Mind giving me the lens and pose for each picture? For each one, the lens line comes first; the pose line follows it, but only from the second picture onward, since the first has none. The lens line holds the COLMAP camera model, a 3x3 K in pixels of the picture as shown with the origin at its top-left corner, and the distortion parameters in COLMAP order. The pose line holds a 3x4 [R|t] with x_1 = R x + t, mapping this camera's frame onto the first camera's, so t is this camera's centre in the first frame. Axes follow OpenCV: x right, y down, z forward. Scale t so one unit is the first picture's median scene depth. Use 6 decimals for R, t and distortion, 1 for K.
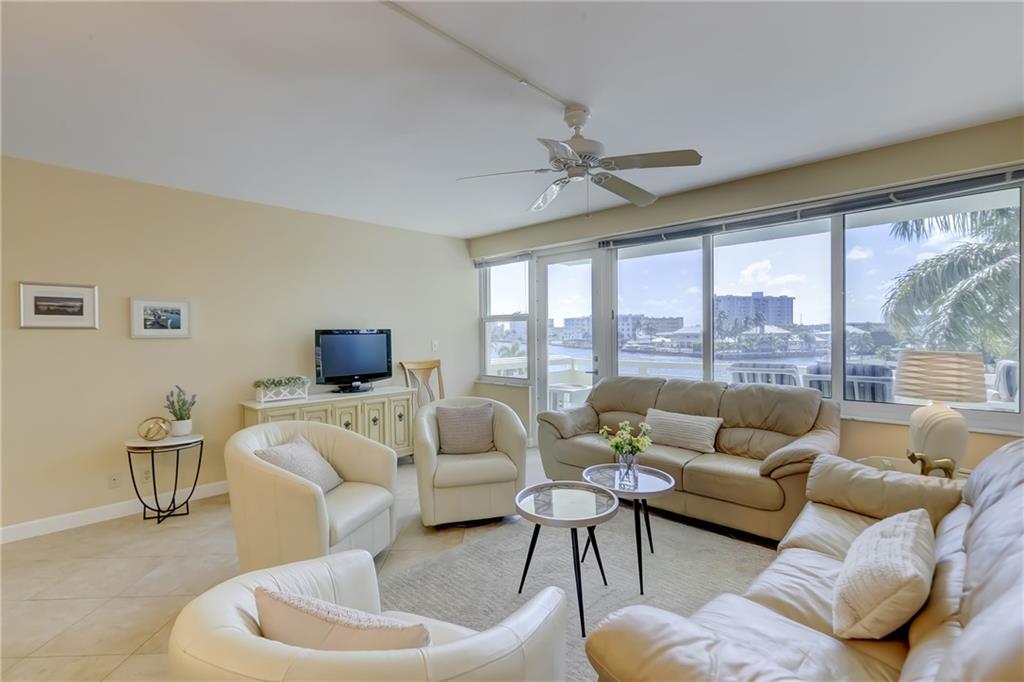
lens RADIAL K [[465.3, 0, 523.0], [0, 465.3, 336.4], [0, 0, 1]] dist [-0.010228, 0.006071]
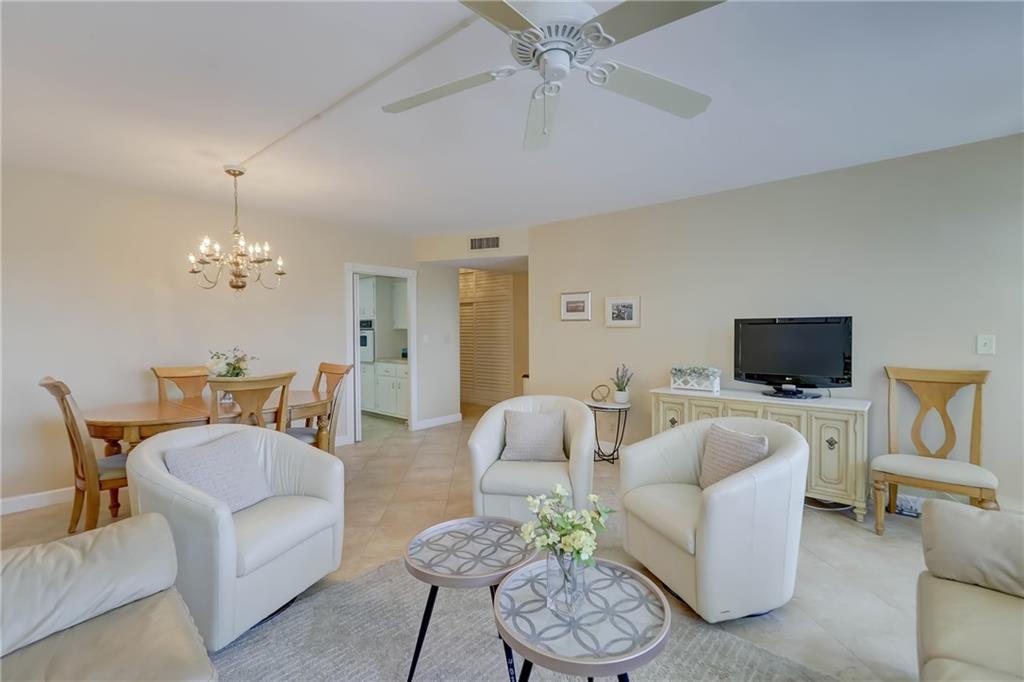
lens RADIAL K [[465.3, 0, 504.1], [0, 465.3, 332.9], [0, 0, 1]] dist [-0.010228, 0.006071]
pose [[0.016848, 0.018795, -0.999681, 0.488739], [-0.003216, 0.999819, 0.018744, -0.003349], [0.999853, 0.002899, 0.016905, 0.591657]]
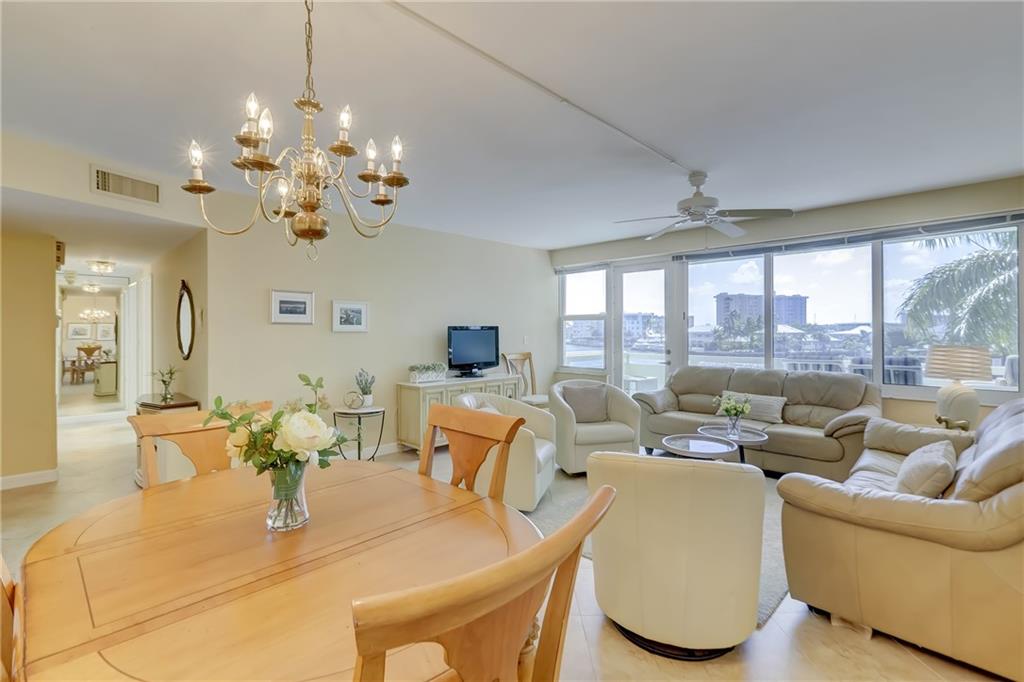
lens RADIAL K [[465.3, 0, 517.6], [0, 465.3, 326.5], [0, 0, 1]] dist [-0.010228, 0.006071]
pose [[0.999571, 0.007842, -0.028210, -0.247487], [-0.008291, 0.999840, -0.015841, 0.004893], [0.028081, 0.016068, 0.999477, -0.275248]]
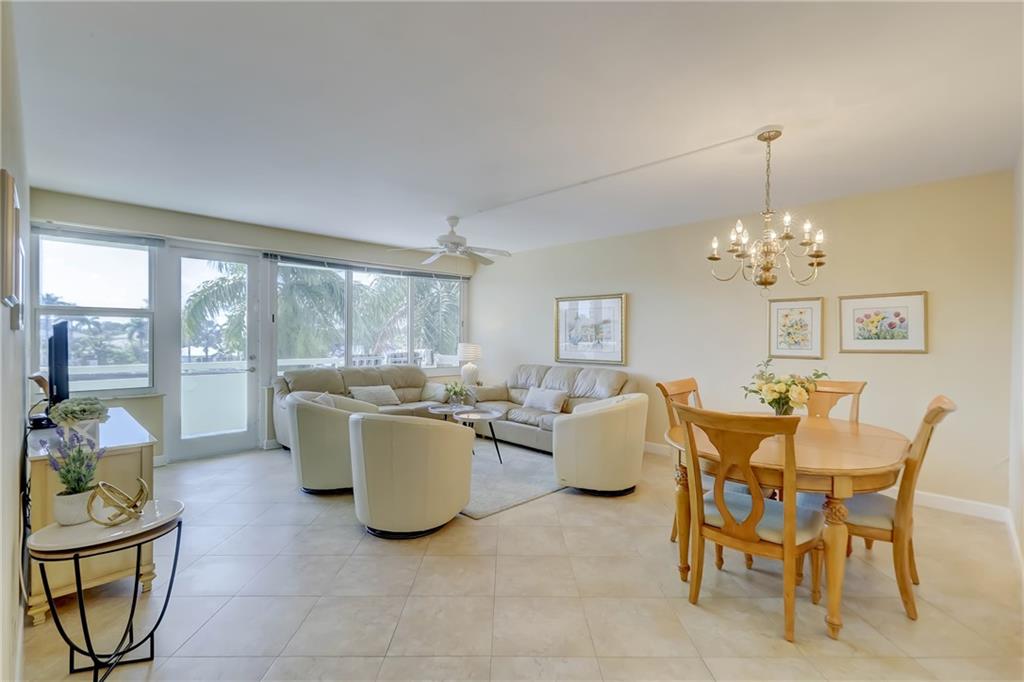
lens RADIAL K [[465.3, 0, 511.4], [0, 465.3, 339.5], [0, 0, 1]] dist [-0.010228, 0.006071]
pose [[0.014656, 0.002831, 0.999889, -1.122035], [0.001405, 0.999995, -0.002852, 0.012101], [-0.999892, 0.001447, 0.014652, 0.460562]]
